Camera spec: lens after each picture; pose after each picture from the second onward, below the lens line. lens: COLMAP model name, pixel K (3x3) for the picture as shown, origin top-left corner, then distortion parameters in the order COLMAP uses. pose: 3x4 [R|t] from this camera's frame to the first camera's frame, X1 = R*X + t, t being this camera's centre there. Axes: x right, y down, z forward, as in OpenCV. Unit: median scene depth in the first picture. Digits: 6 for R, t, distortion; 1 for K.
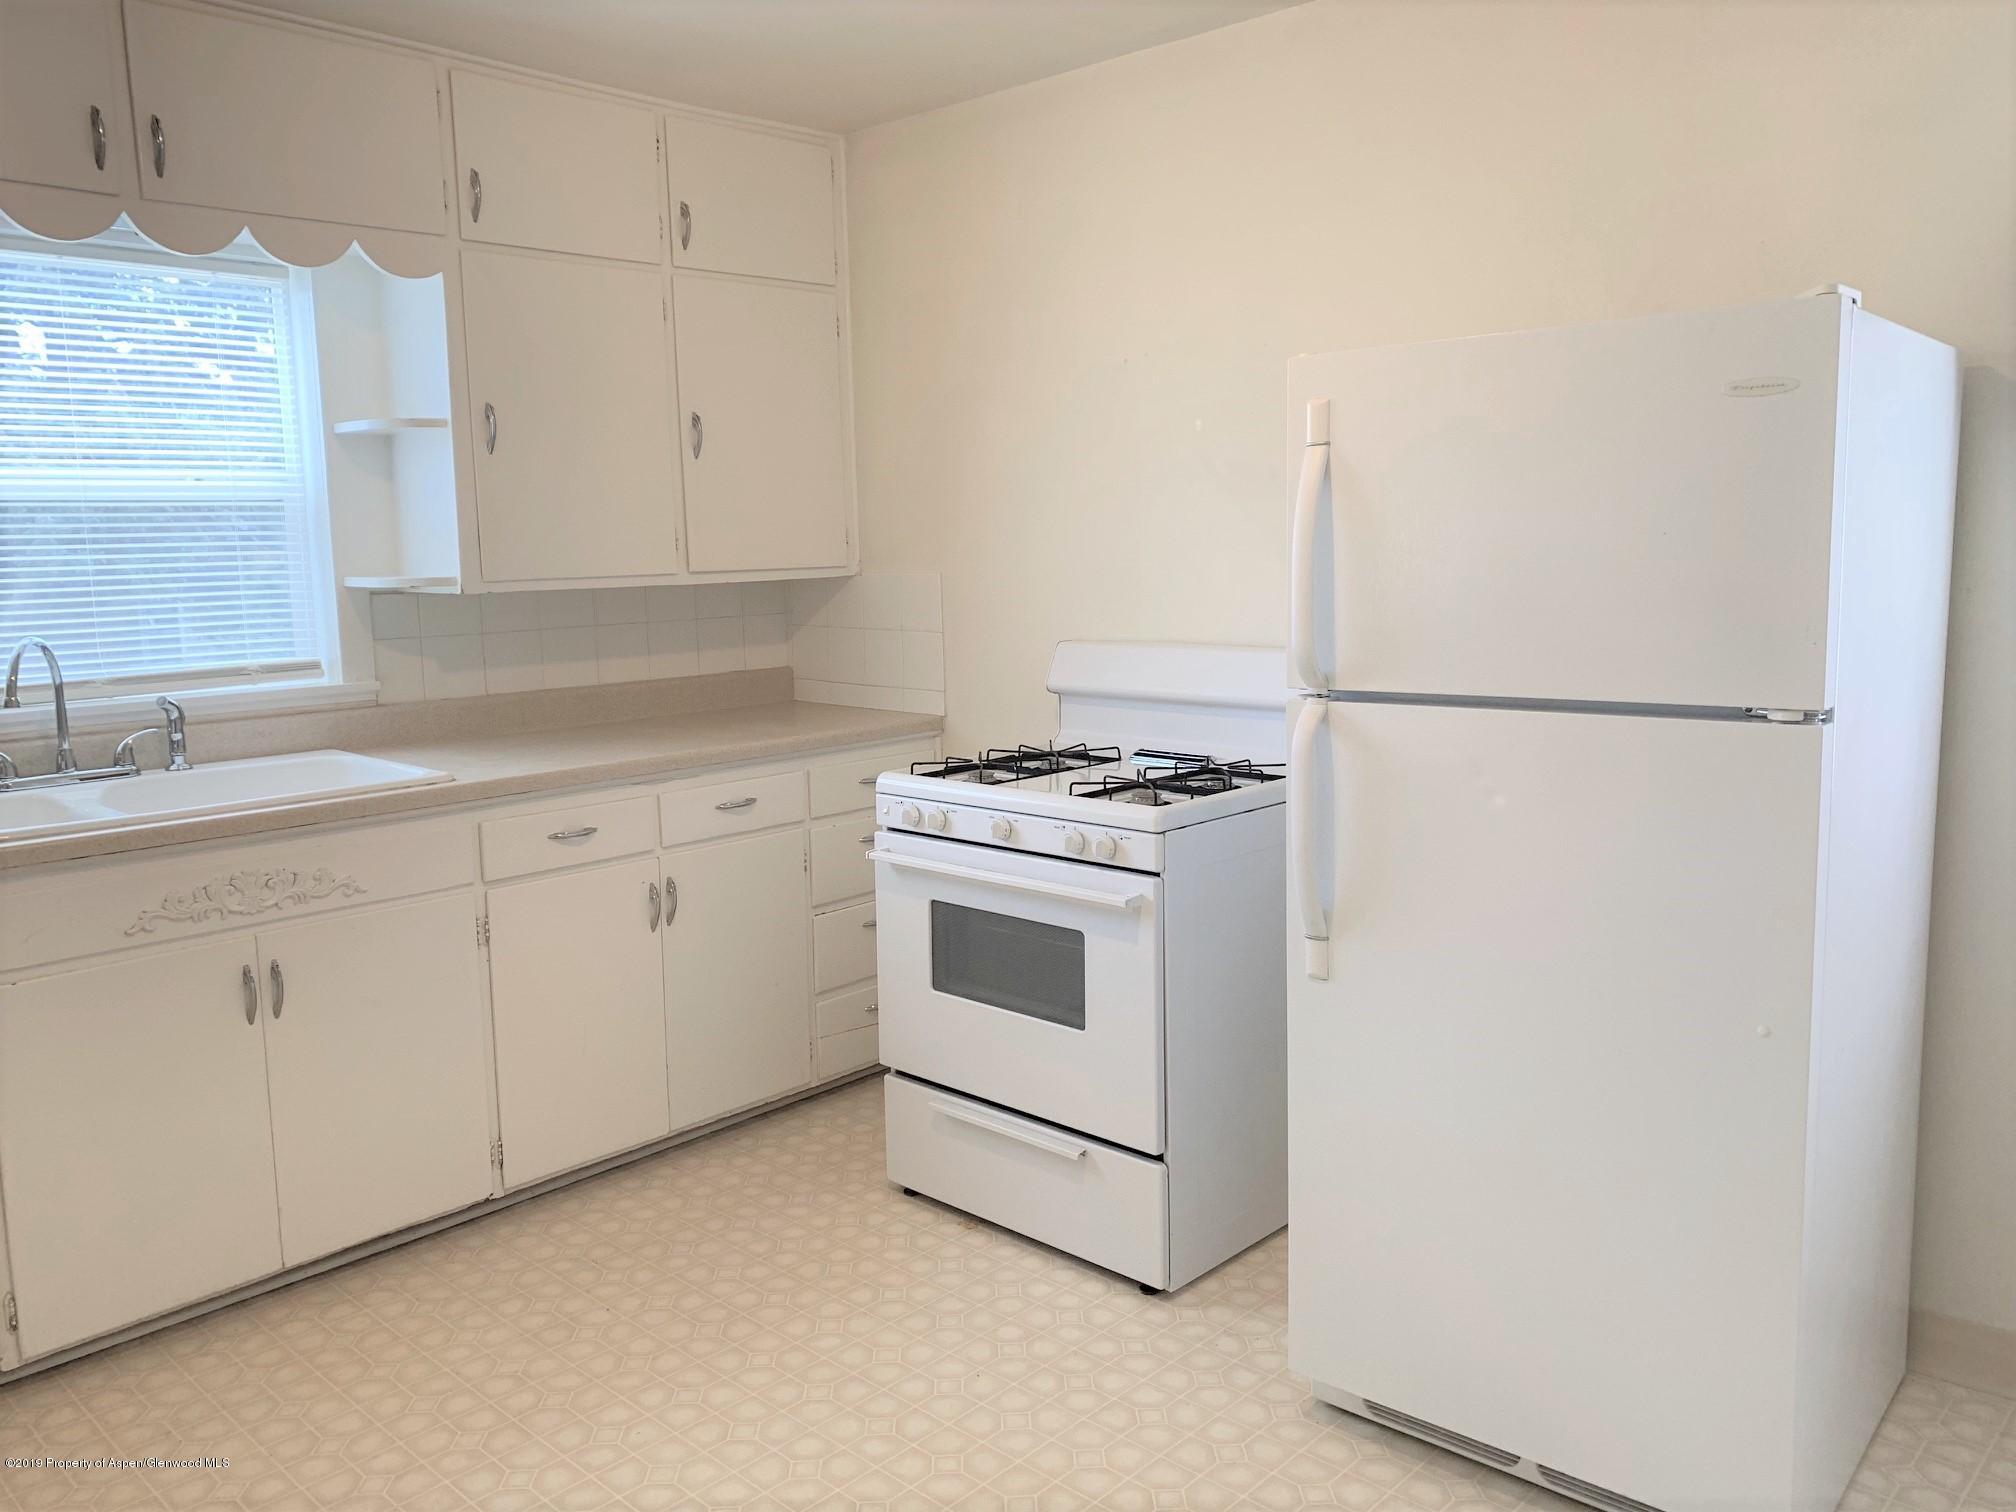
lens RADIAL K [[1574.4, 0, 977.9], [0, 1574.4, 739.3], [0, 0, 1]] dist [0.038897, -0.028785]
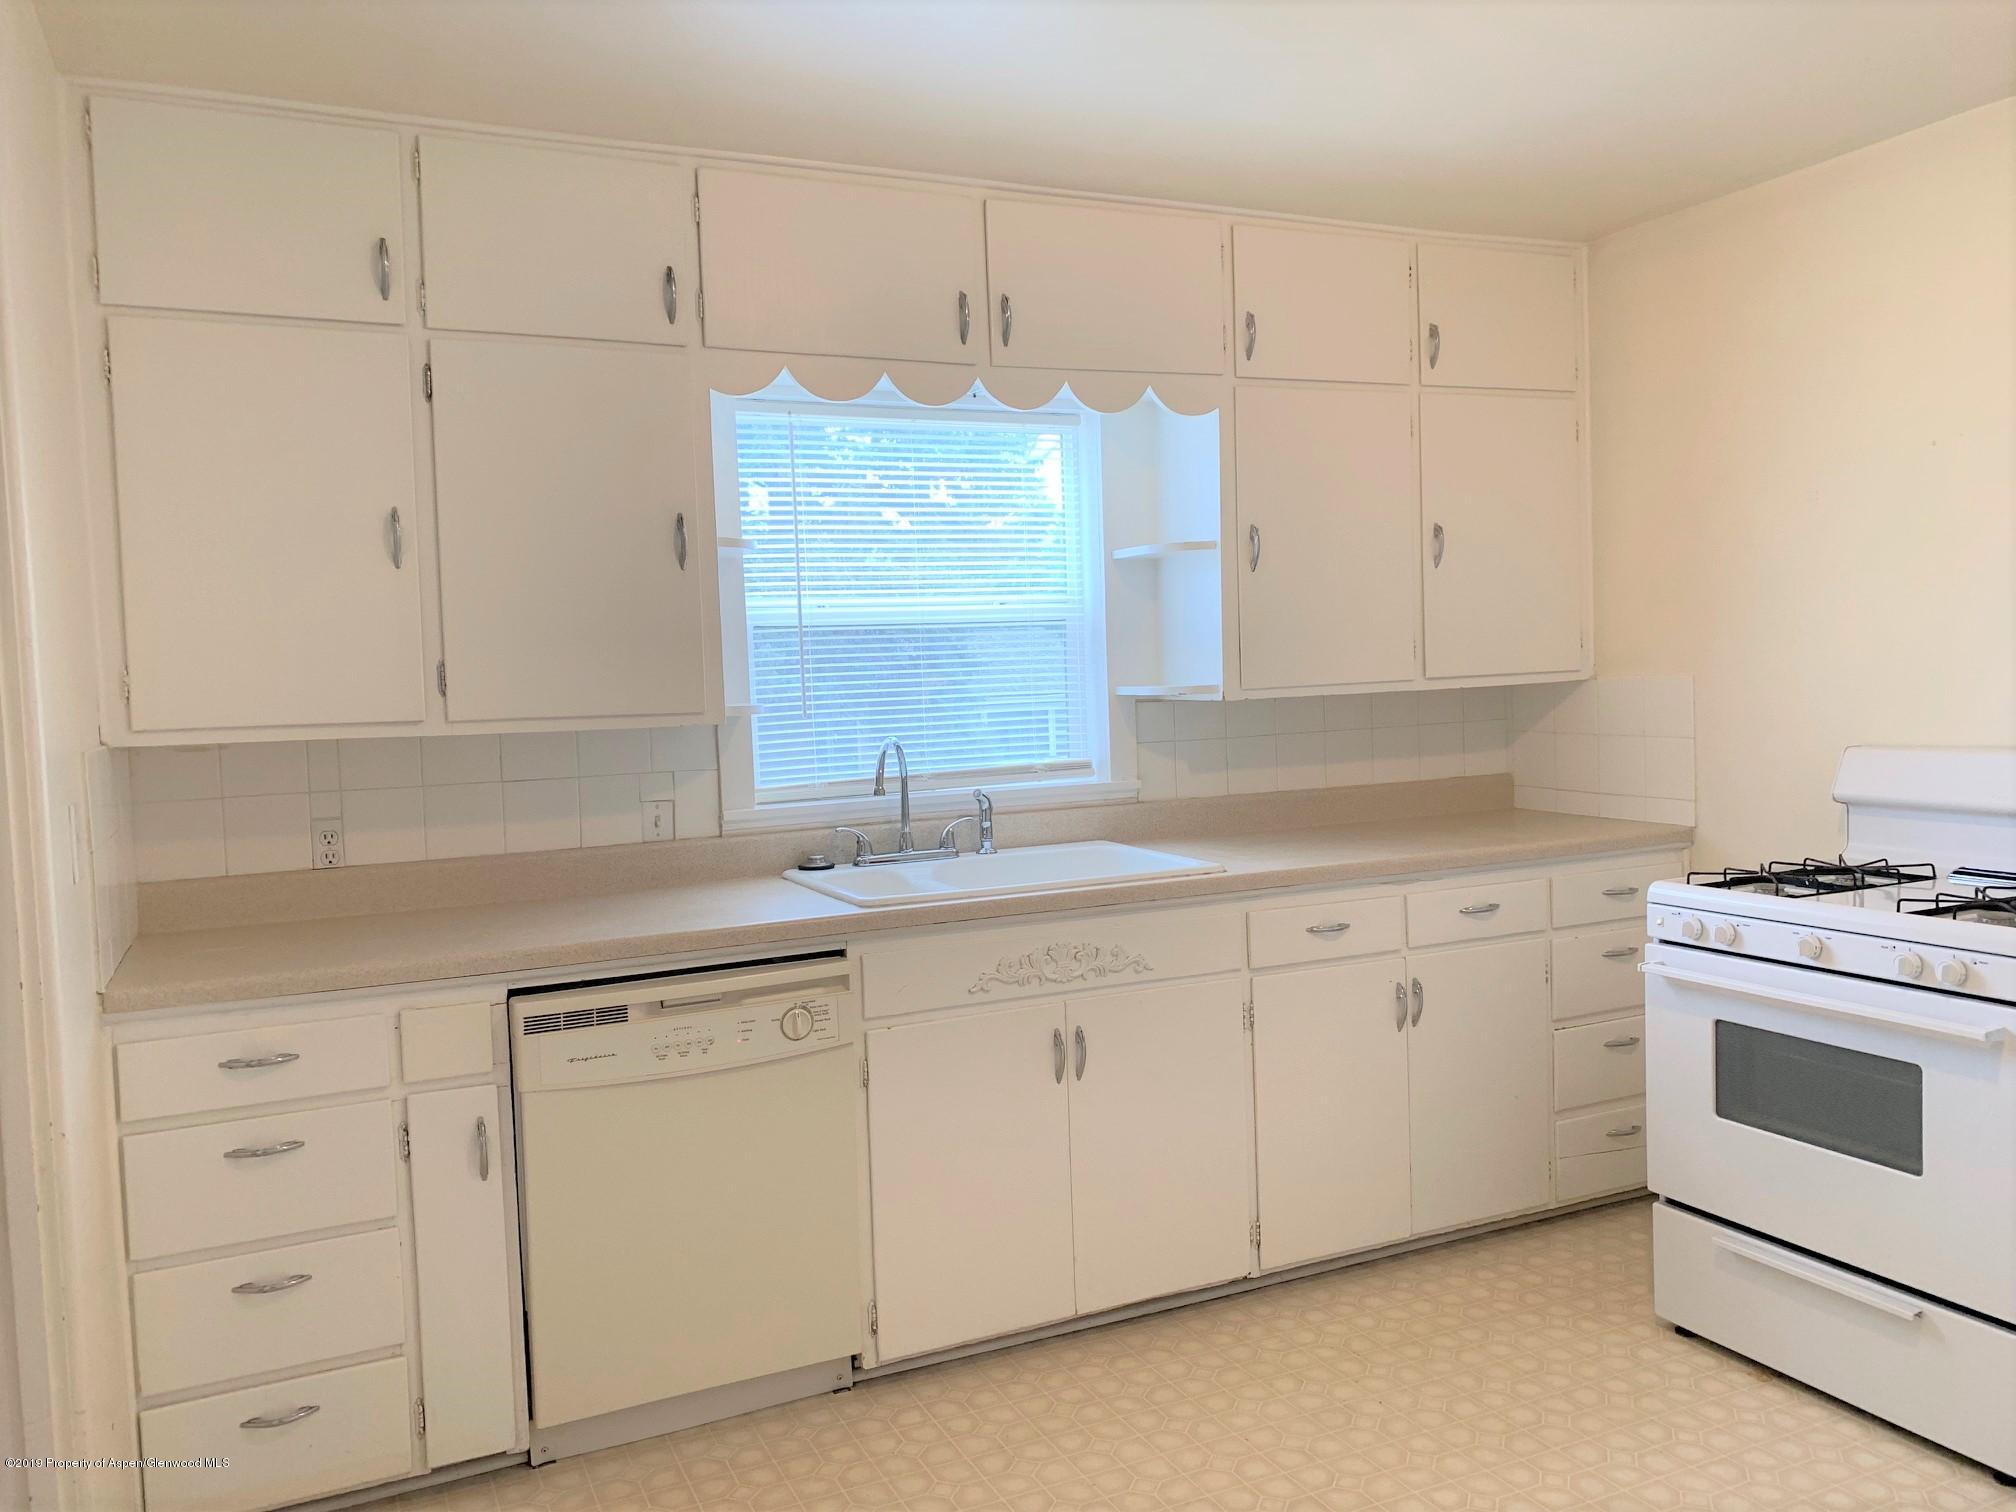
lens RADIAL K [[1574.4, 0, 977.9], [0, 1574.4, 739.3], [0, 0, 1]] dist [0.038897, -0.028785]
pose [[0.932957, 0.005263, -0.359950, -0.099136], [-0.031329, 0.997286, -0.066620, 0.011928], [0.358622, 0.073430, 0.930590, -0.058152]]
